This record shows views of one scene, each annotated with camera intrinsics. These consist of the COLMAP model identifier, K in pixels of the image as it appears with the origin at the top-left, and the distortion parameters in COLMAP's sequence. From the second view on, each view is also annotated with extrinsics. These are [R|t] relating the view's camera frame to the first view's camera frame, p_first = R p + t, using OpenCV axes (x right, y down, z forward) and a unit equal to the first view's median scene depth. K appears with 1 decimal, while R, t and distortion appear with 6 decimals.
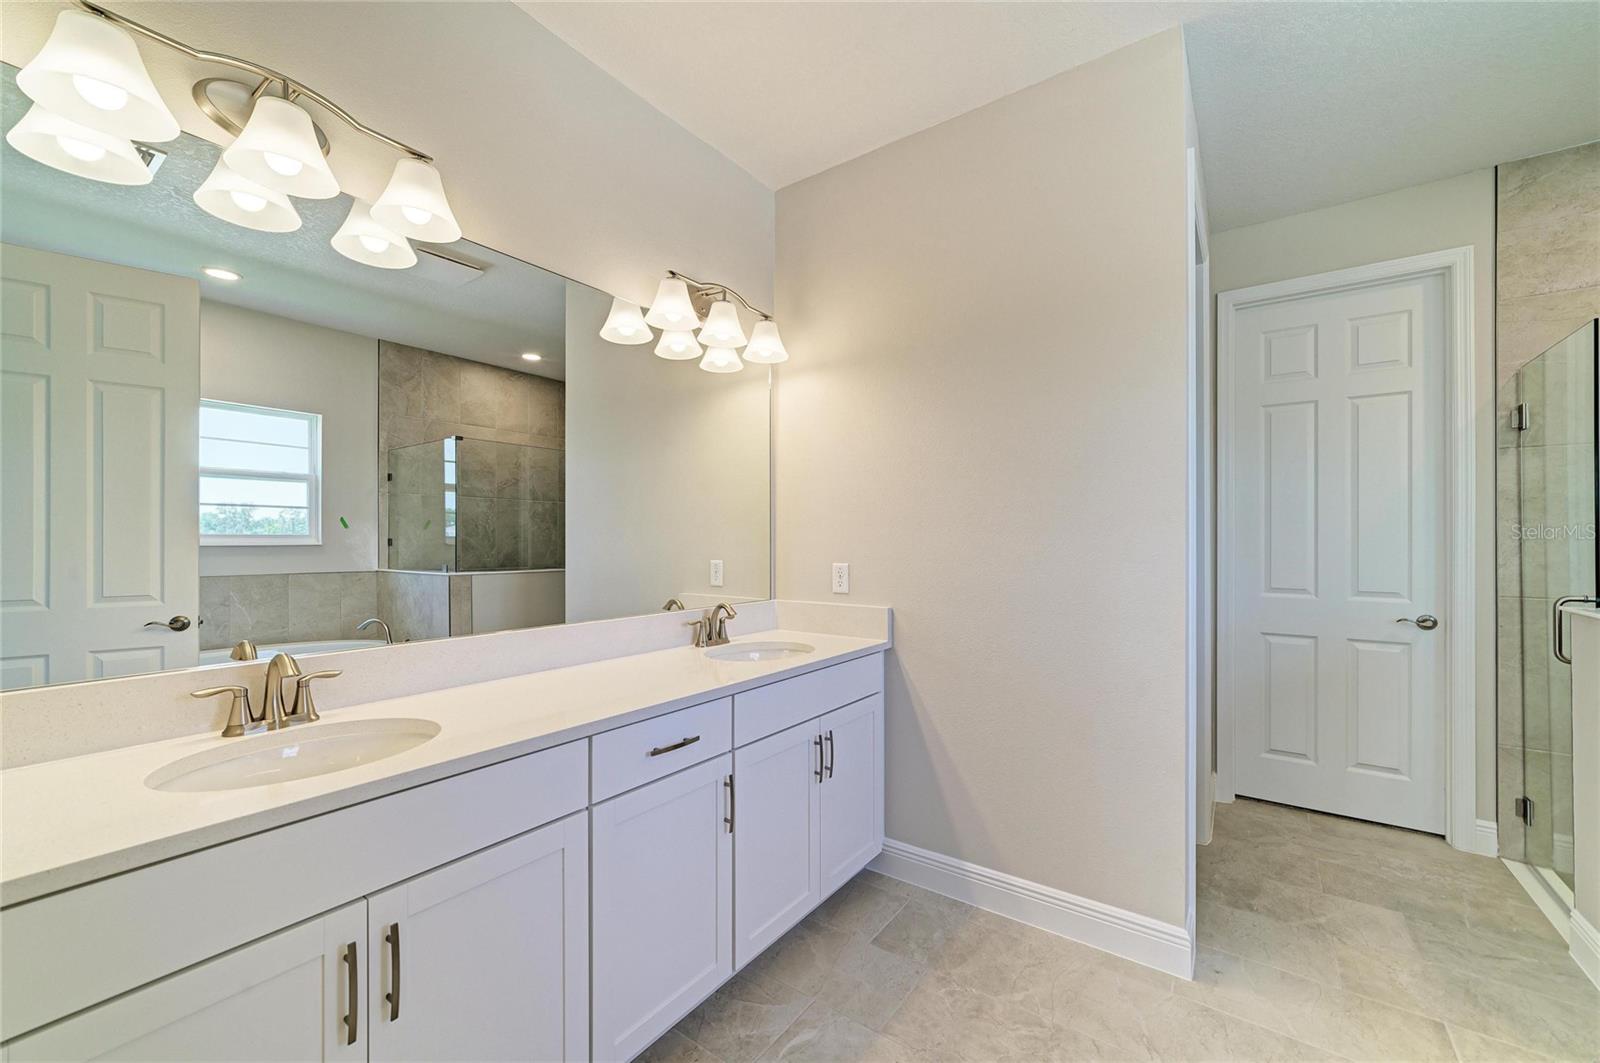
lens RADIAL K [[624.1, 0, 805.5], [0, 624.1, 535.5], [0, 0, 1]] dist [-0.003889, 0.001375]
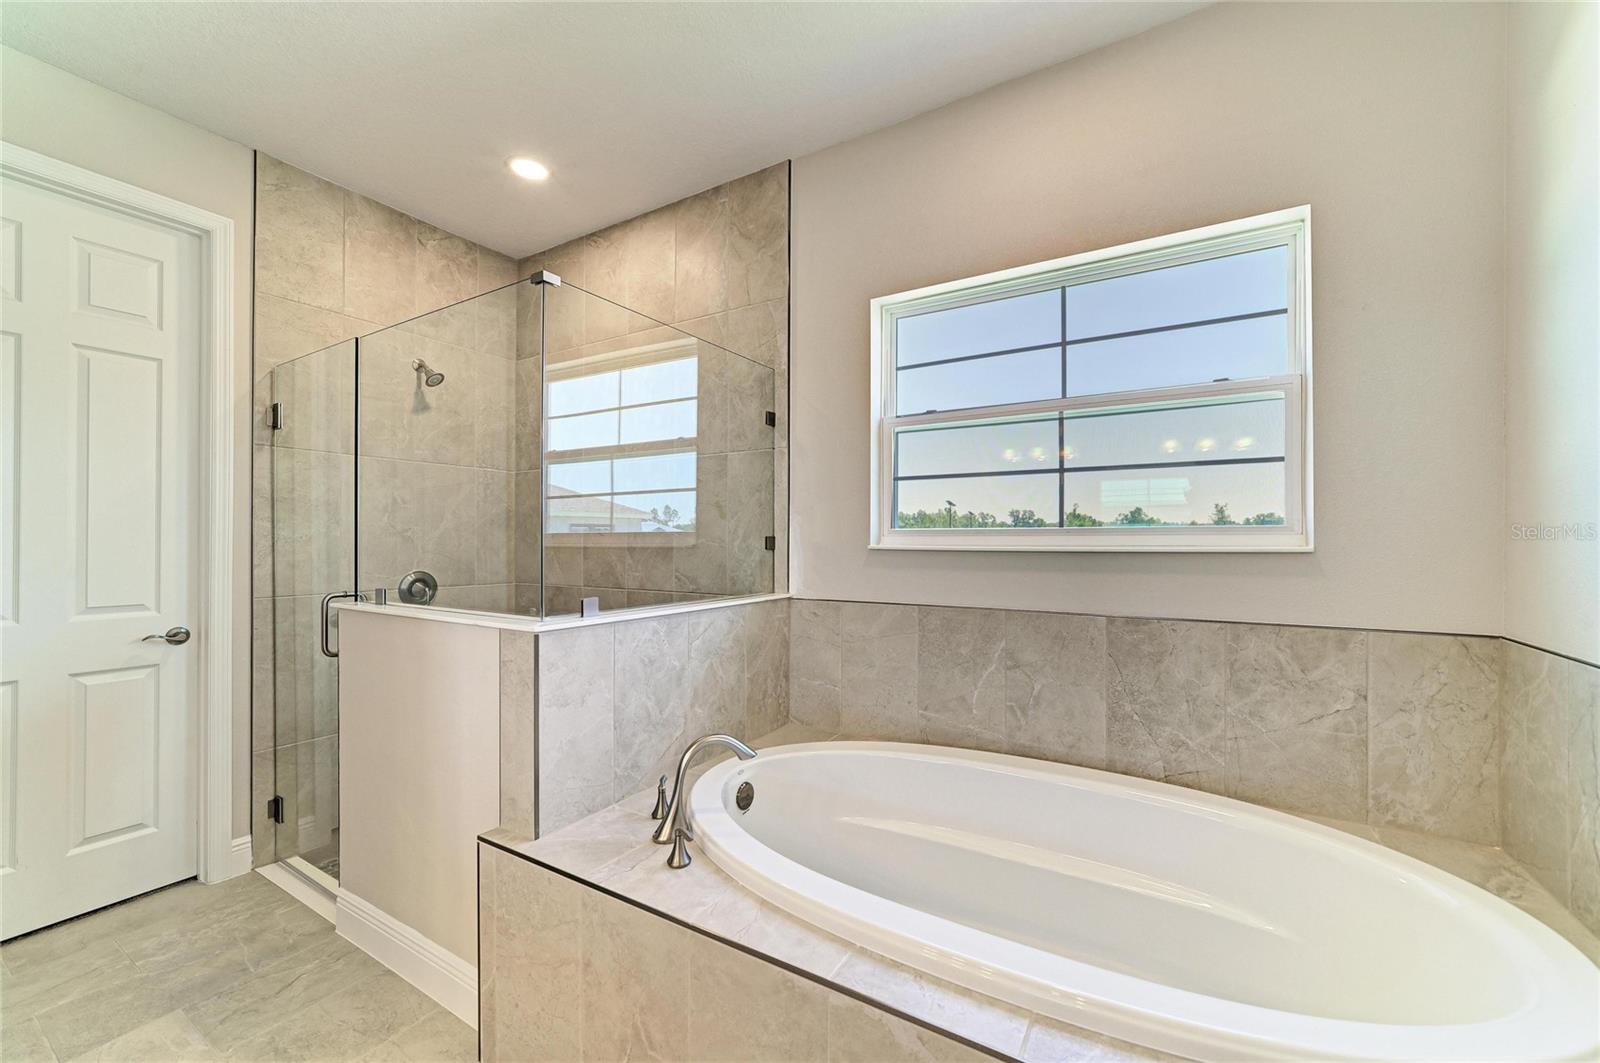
lens RADIAL K [[624.1, 0, 797.4], [0, 624.1, 544.0], [0, 0, 1]] dist [-0.003889, 0.001375]
pose [[-0.063555, 0.004401, 0.997969, 0.100519], [-0.001866, 0.999988, -0.004529, 0.017620], [-0.997977, -0.002150, -0.063546, 0.225640]]
